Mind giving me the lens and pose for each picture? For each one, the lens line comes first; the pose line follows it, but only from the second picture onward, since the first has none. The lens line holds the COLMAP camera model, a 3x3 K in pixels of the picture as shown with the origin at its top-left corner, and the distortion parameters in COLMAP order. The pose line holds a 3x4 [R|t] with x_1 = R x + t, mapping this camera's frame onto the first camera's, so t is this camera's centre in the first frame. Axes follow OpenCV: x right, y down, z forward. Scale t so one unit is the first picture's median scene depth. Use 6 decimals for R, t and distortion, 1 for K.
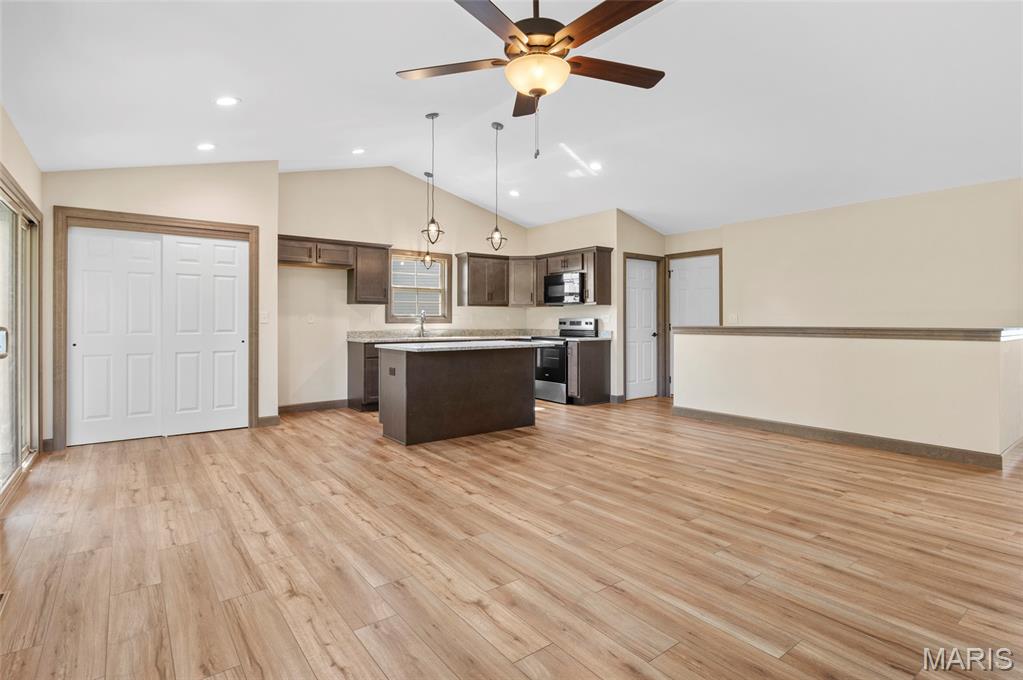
lens RADIAL K [[511.0, 0, 528.5], [0, 511.0, 319.8], [0, 0, 1]] dist [-0.014007, -0.000006]
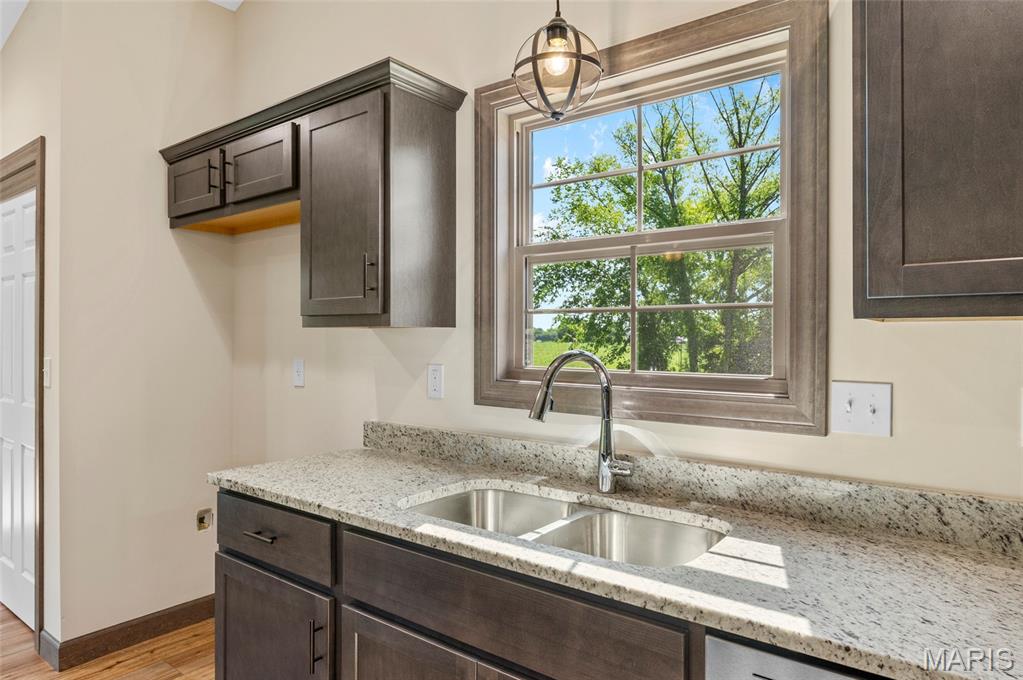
lens RADIAL K [[628.1, 0, 488.8], [0, 628.1, 340.5], [0, 0, 1]] dist [-0.003502, -0.001985]
pose [[0.222223, 0.000799, -0.974995, 0.008188], [-0.002720, 0.999996, 0.000200, -0.022729], [0.974992, 0.002607, 0.222225, 0.938216]]
